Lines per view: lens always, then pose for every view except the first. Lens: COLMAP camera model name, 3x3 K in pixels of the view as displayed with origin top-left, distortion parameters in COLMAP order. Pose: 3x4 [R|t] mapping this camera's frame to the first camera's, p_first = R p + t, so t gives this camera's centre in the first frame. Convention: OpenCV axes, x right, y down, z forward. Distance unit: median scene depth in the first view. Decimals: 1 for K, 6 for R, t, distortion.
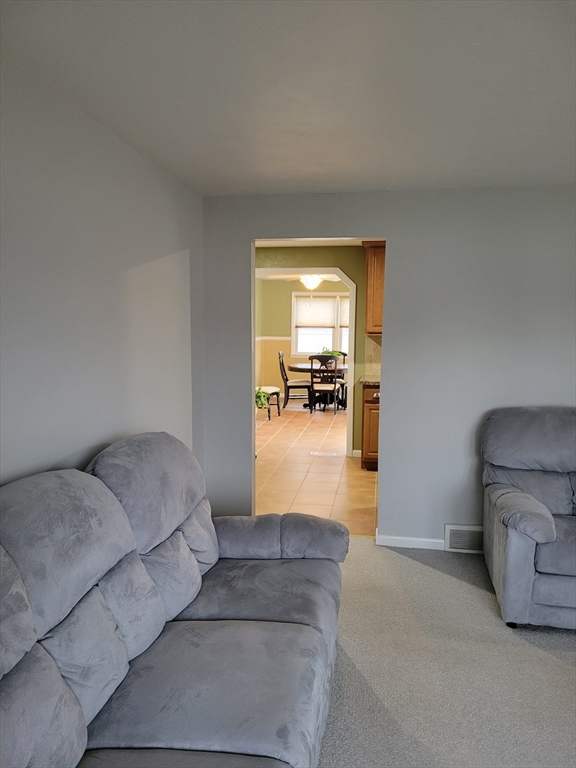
lens RADIAL K [[574.0, 0, 289.1], [0, 574.0, 393.4], [0, 0, 1]] dist [0.066948, -0.059737]
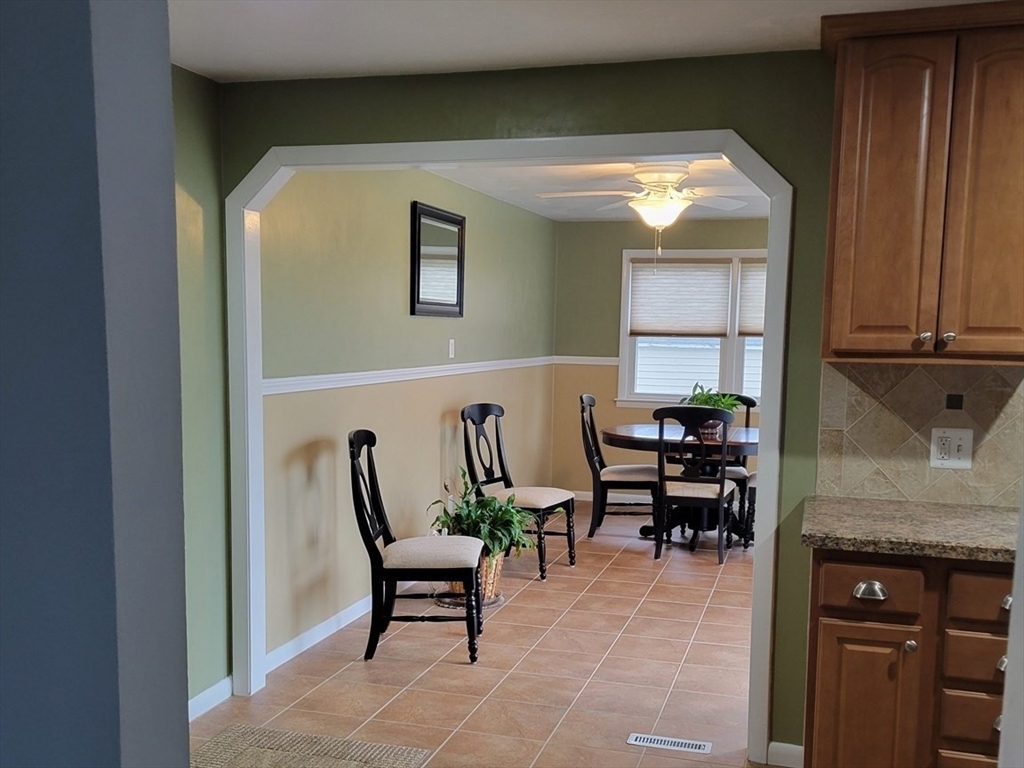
lens RADIAL K [[1018.3, 0, 511.3], [0, 1018.3, 464.0], [0, 0, 1]] dist [0.010013, 0.001656]
pose [[0.991007, 0.021334, -0.132095, 0.028691], [-0.019912, 0.999729, 0.012077, -0.032587], [0.132317, -0.009338, 0.991164, 0.292277]]
